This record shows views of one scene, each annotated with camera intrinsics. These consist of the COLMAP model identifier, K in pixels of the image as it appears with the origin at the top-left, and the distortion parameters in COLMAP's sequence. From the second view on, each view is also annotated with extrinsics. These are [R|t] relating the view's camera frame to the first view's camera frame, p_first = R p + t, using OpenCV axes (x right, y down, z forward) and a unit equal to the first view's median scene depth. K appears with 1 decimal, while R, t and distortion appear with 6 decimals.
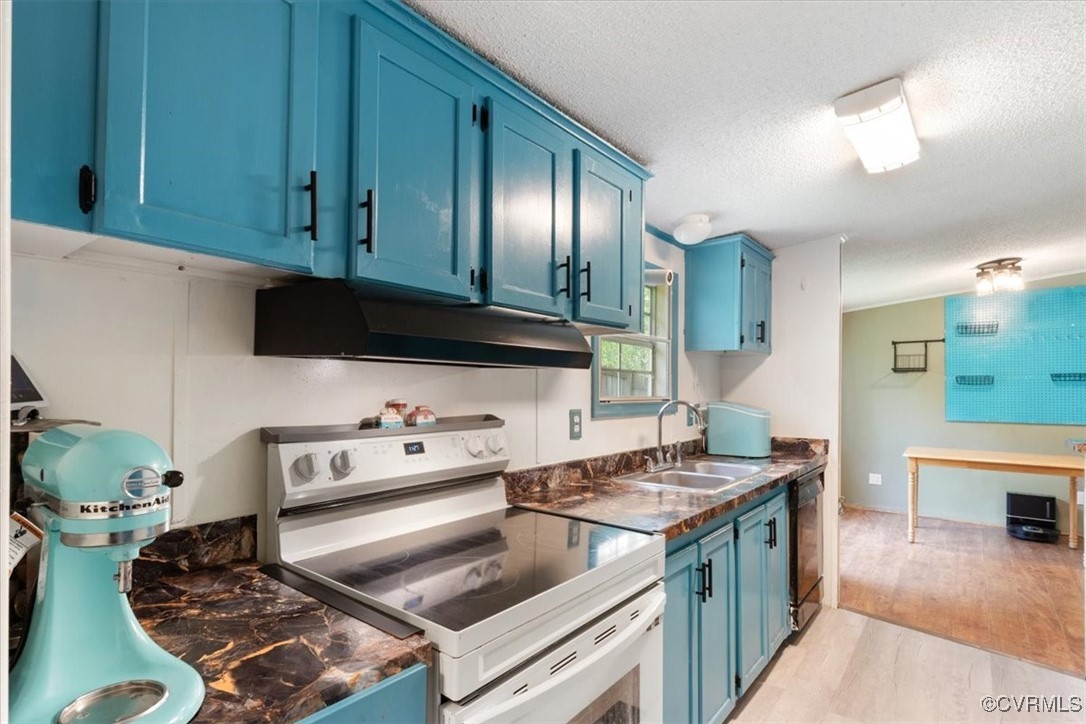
lens RADIAL K [[536.2, 0, 539.5], [0, 536.2, 380.9], [0, 0, 1]] dist [0.000126, -0.000367]
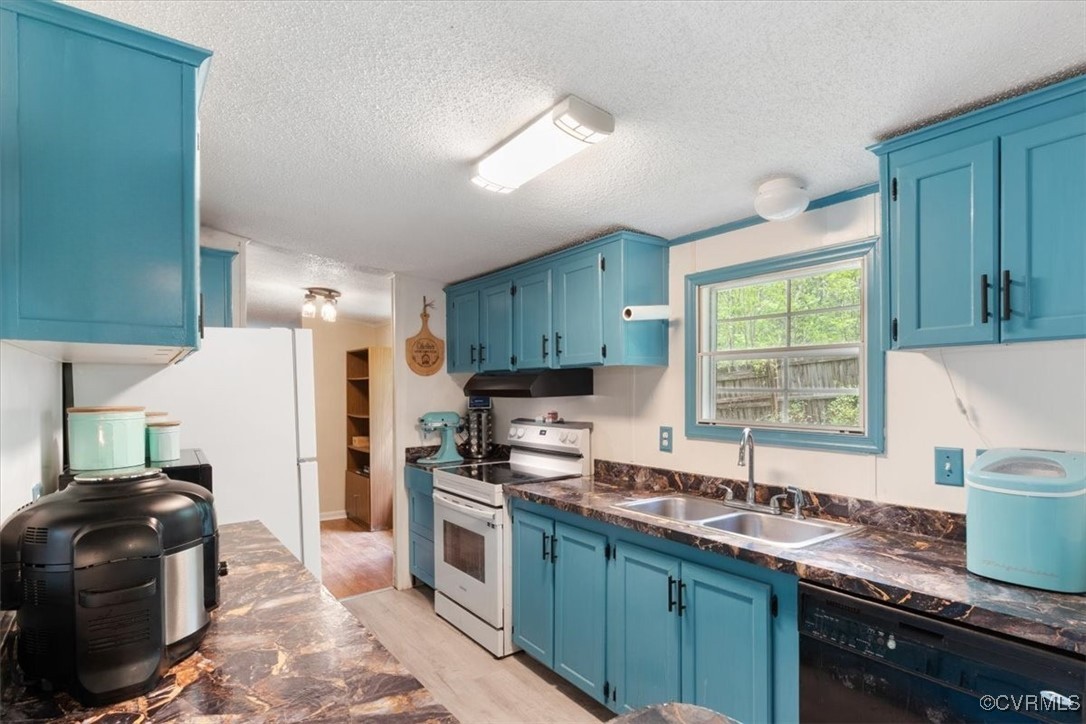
lens RADIAL K [[536.2, 0, 539.5], [0, 536.2, 380.9], [0, 0, 1]] dist [0.000126, -0.000367]
pose [[-0.262649, -0.018958, -0.964705, 1.273188], [0.018196, 0.999532, -0.024596, -0.024770], [0.964720, -0.024014, -0.262181, 1.022538]]
